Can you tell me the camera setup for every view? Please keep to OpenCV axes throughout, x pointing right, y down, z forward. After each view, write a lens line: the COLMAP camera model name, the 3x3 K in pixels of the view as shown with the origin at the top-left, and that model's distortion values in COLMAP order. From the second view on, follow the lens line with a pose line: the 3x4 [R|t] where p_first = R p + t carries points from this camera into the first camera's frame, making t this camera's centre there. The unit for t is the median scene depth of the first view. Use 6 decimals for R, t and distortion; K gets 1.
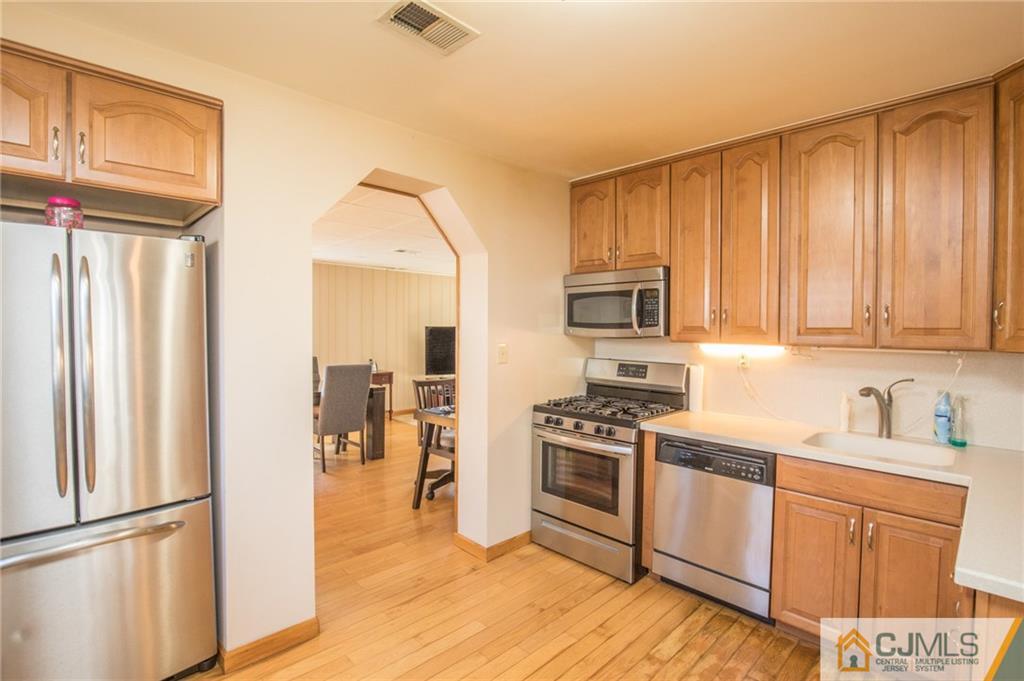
lens RADIAL K [[485.5, 0, 507.9], [0, 485.5, 338.7], [0, 0, 1]] dist [-0.025426, 0.001125]
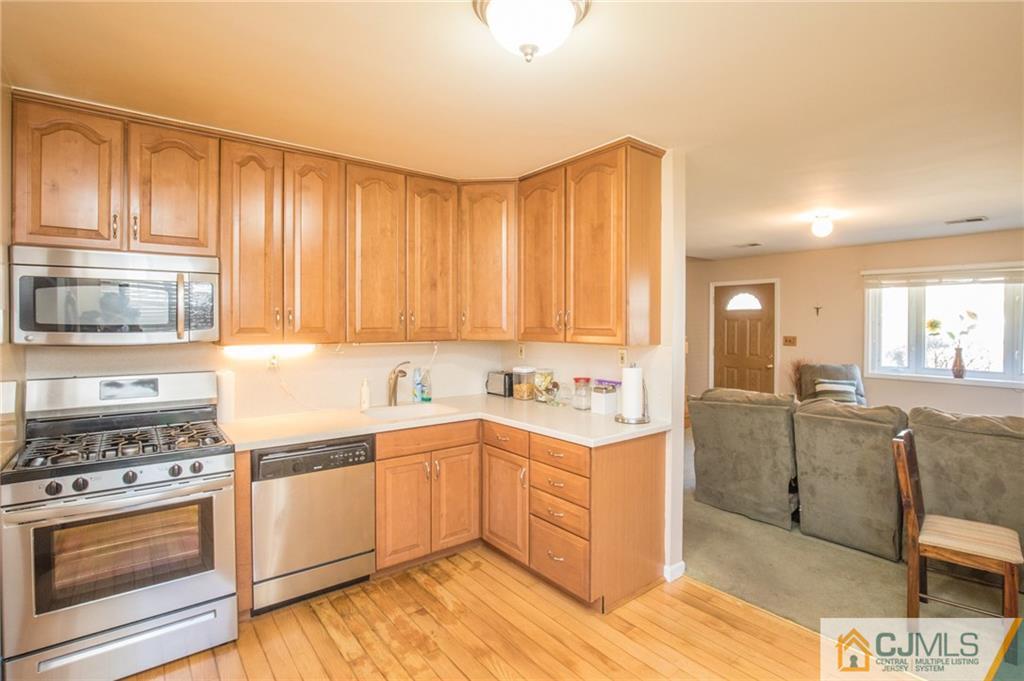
lens RADIAL K [[485.5, 0, 512.8], [0, 485.5, 331.6], [0, 0, 1]] dist [-0.025426, 0.001125]
pose [[0.106926, -0.023490, 0.993989, -0.559526], [0.026563, 0.999432, 0.020762, -0.028990], [-0.993912, 0.024183, 0.107489, 0.481345]]
